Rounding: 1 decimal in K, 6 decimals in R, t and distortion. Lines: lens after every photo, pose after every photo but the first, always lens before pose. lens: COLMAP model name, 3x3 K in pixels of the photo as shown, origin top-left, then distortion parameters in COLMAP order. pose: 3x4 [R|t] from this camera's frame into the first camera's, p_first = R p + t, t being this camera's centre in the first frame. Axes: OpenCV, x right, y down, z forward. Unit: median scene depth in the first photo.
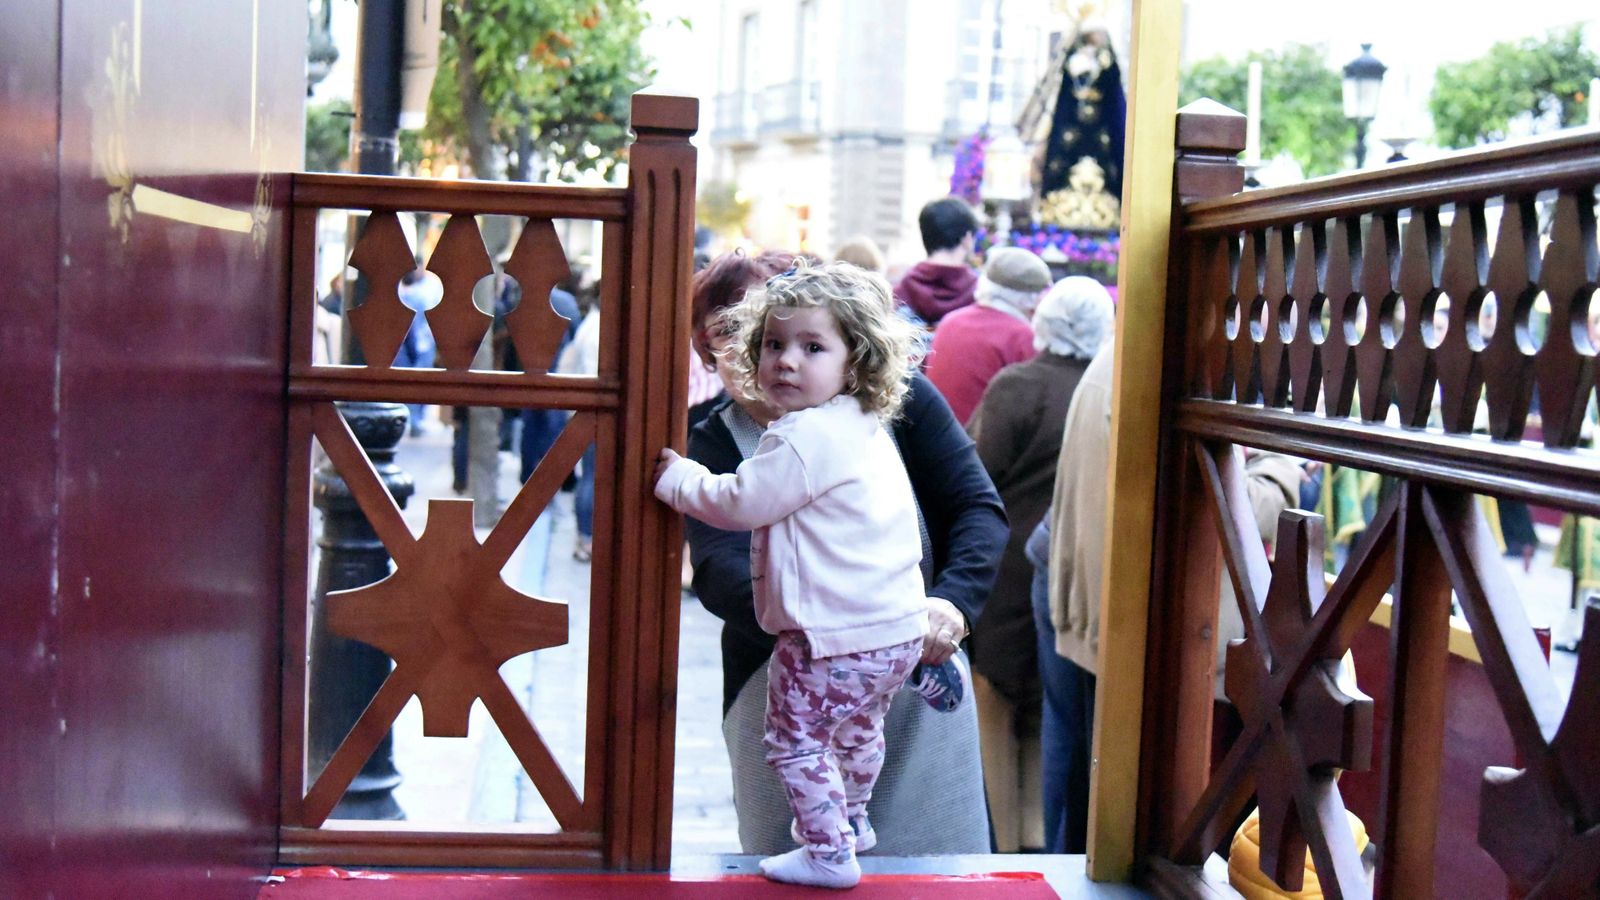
lens RADIAL K [[2181.1, 0, 800.0], [0, 2181.1, 450.0], [0, 0, 1]] dist [-0.004653, 0.021459]
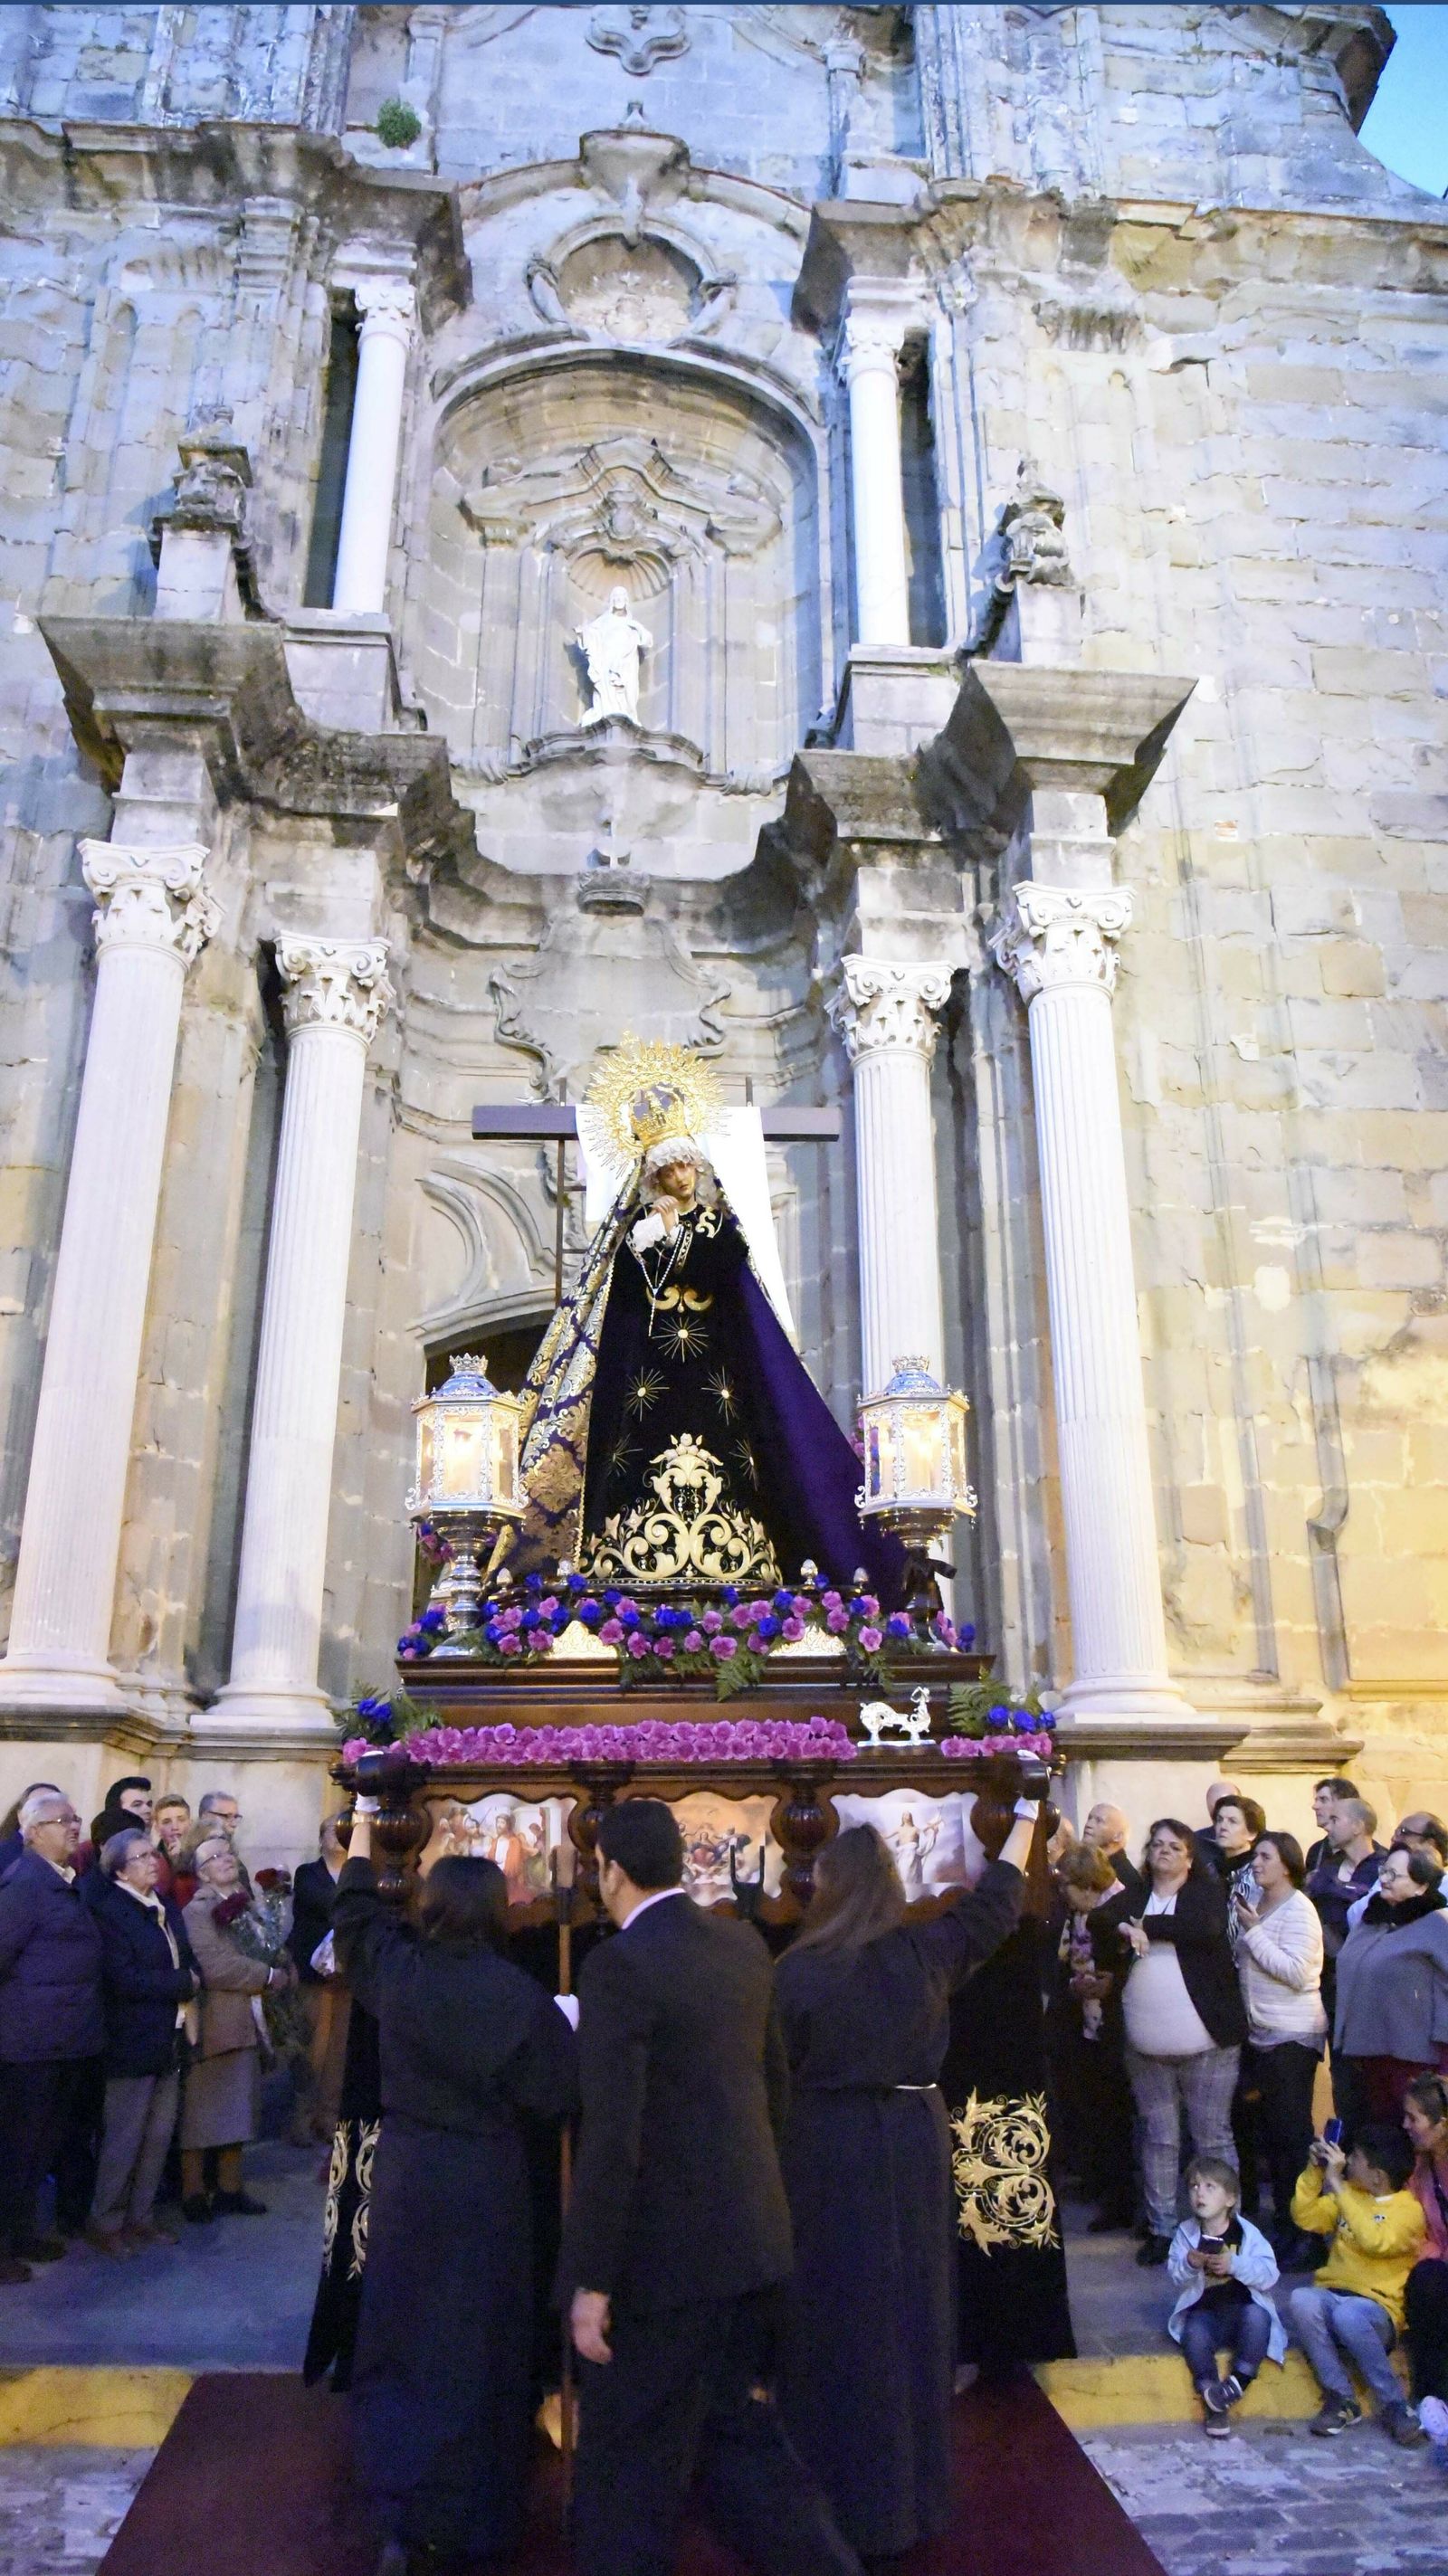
lens RADIAL K [[1739.6, 0, 724.0], [0, 1739.6, 1288.0], [0, 0, 1]] dist [-0.050866, 0.000287]
pose [[0.997476, -0.066698, 0.024365, 0.107682], [0.071009, 0.937162, -0.341591, -0.031864], [-0.000051, 0.342459, 0.939533, 0.528704]]
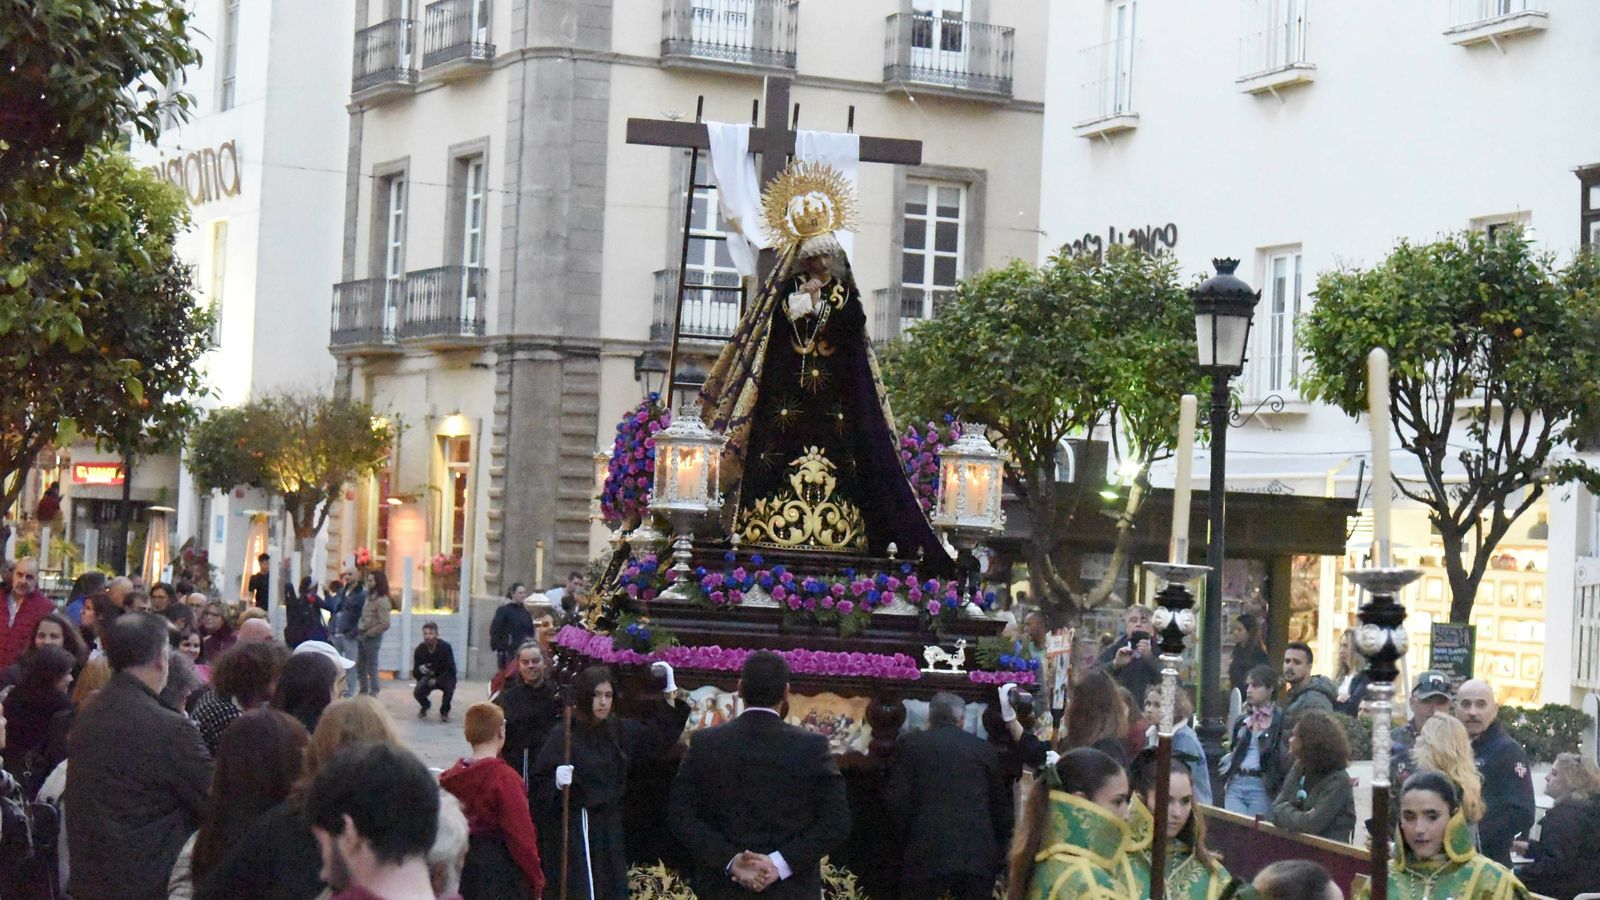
lens RADIAL K [[2832.5, 0, 800.0], [0, 2832.5, 450.0], [0, 0, 1]] dist [-0.019934, -0.040887]
pose [[0.994601, 0.005301, 0.103640, 0.031948], [0.004238, 0.995786, -0.091605, -0.044141], [-0.103689, 0.091549, 0.990387, 0.125981]]
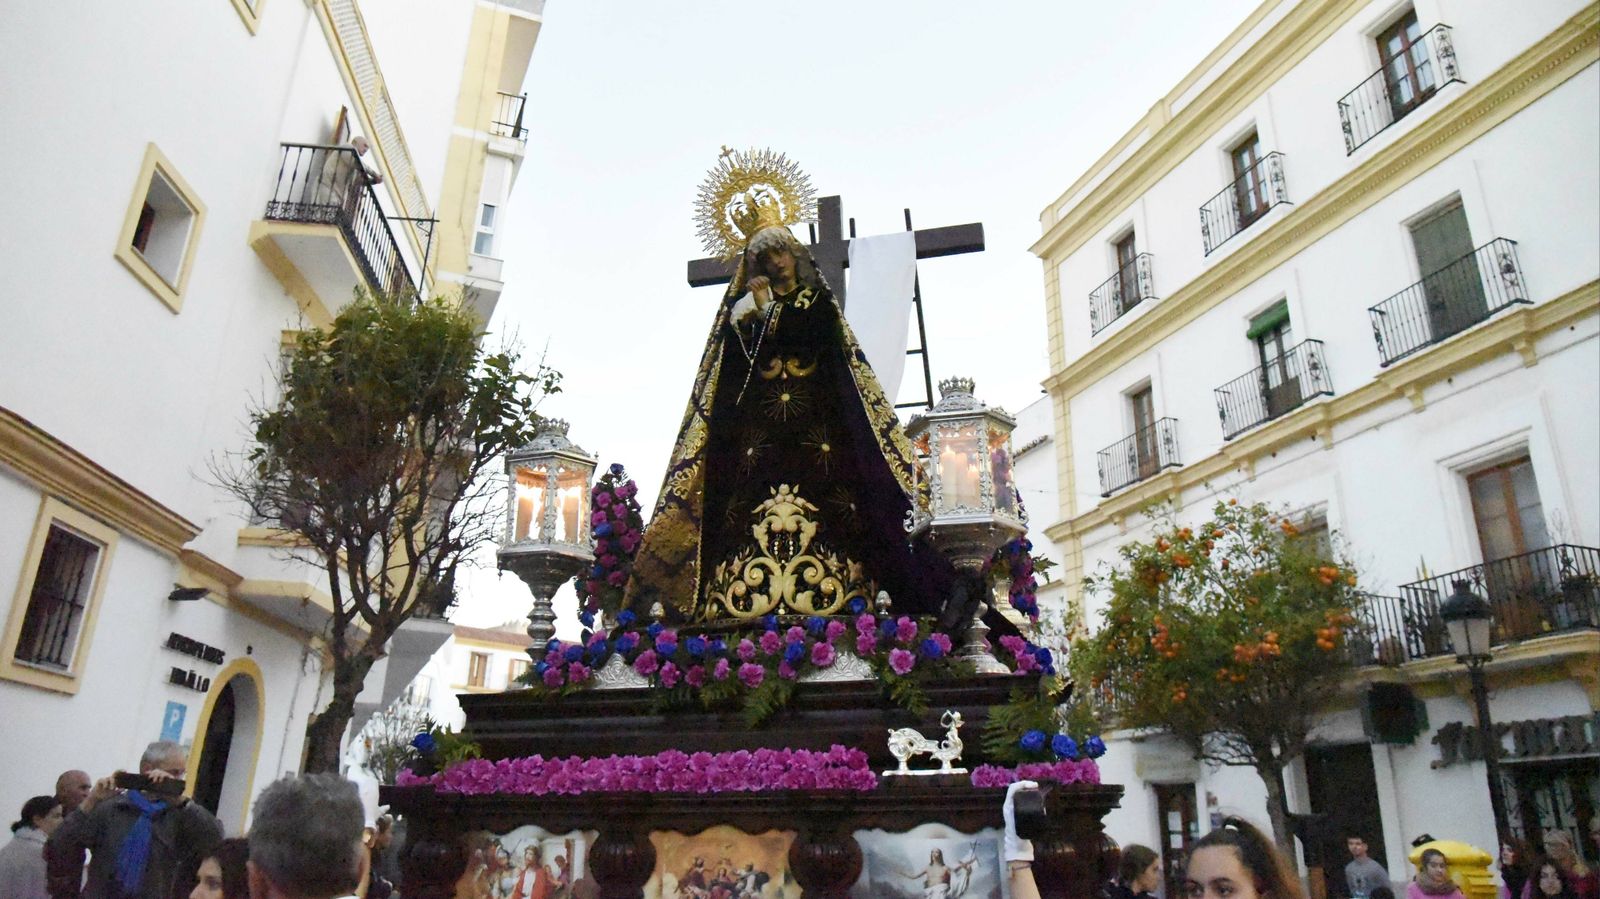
lens RADIAL K [[1112.9, 0, 776.2], [0, 1112.9, 379.3], [0, 0, 1]] dist [-0.050809, 0.000354]
pose [[0.952421, -0.170643, -0.252538, 0.159548], [0.043211, 0.895806, -0.442339, -0.036323], [0.301708, 0.410381, 0.860558, 0.626969]]
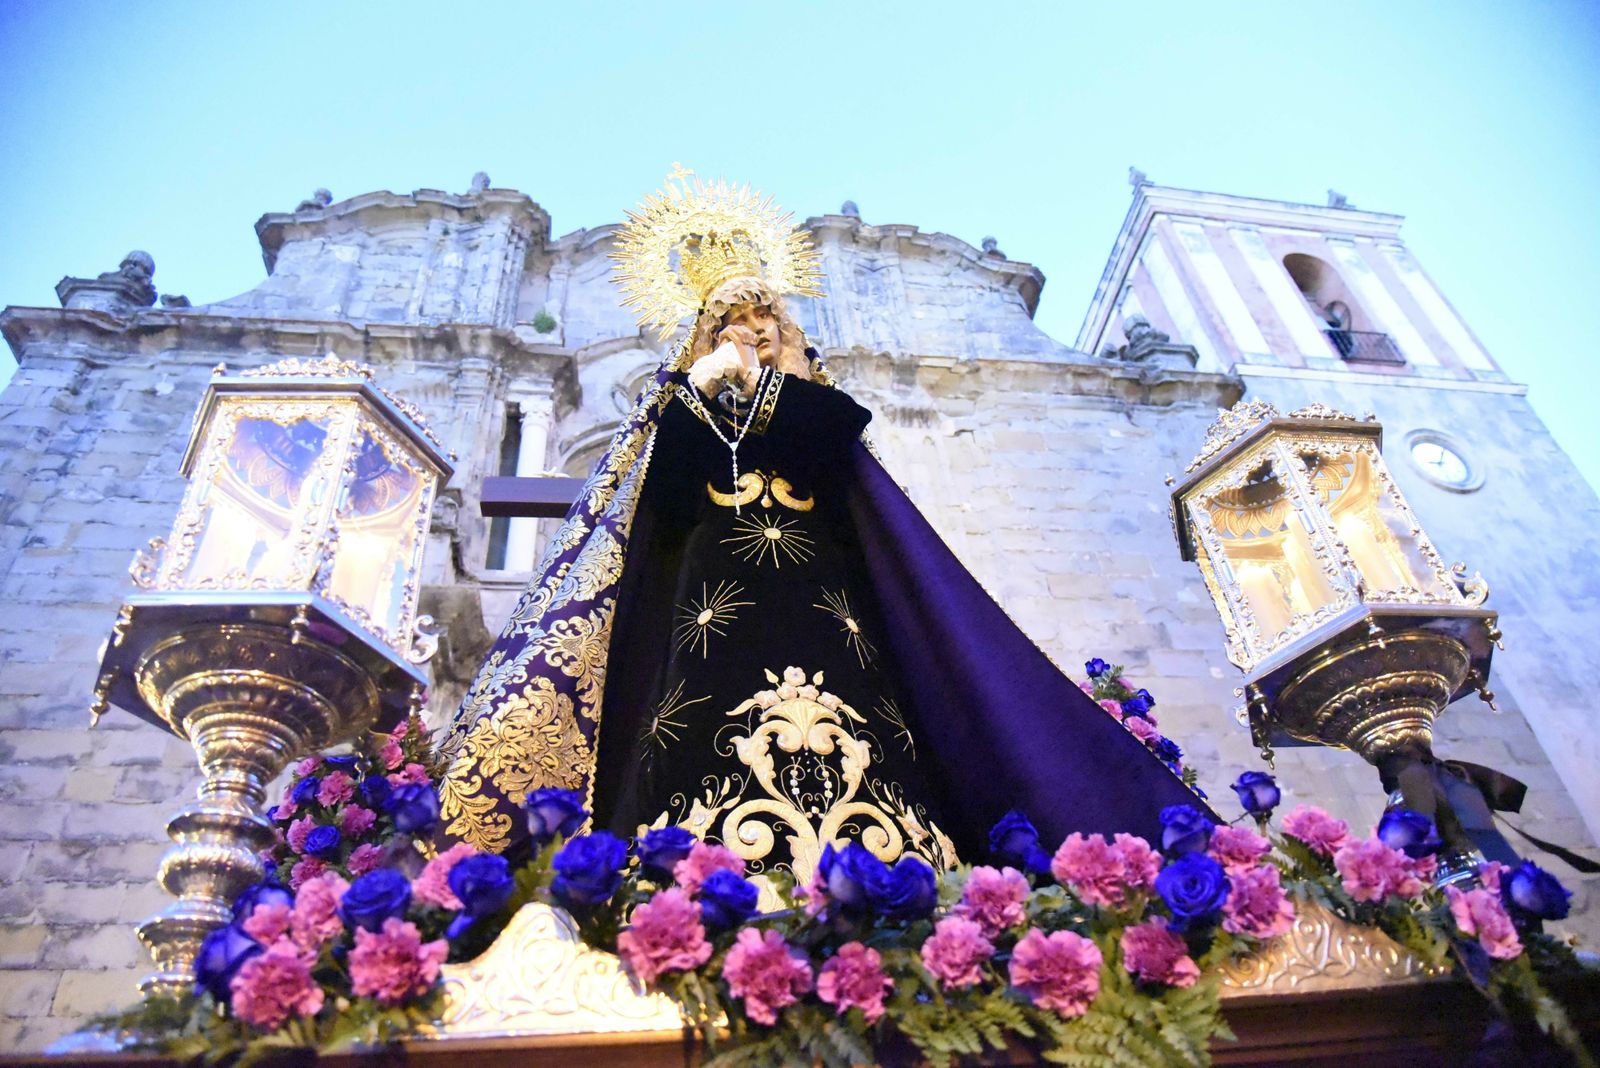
lens RADIAL K [[1020.8, 0, 791.2], [0, 1020.8, 577.9], [0, 0, 1]] dist [-0.047418, -0.003915]
pose [[0.989742, -0.104746, 0.097158, 0.098707], [0.142773, 0.750016, -0.645826, -0.055646], [-0.005222, 0.653072, 0.757277, 0.734552]]
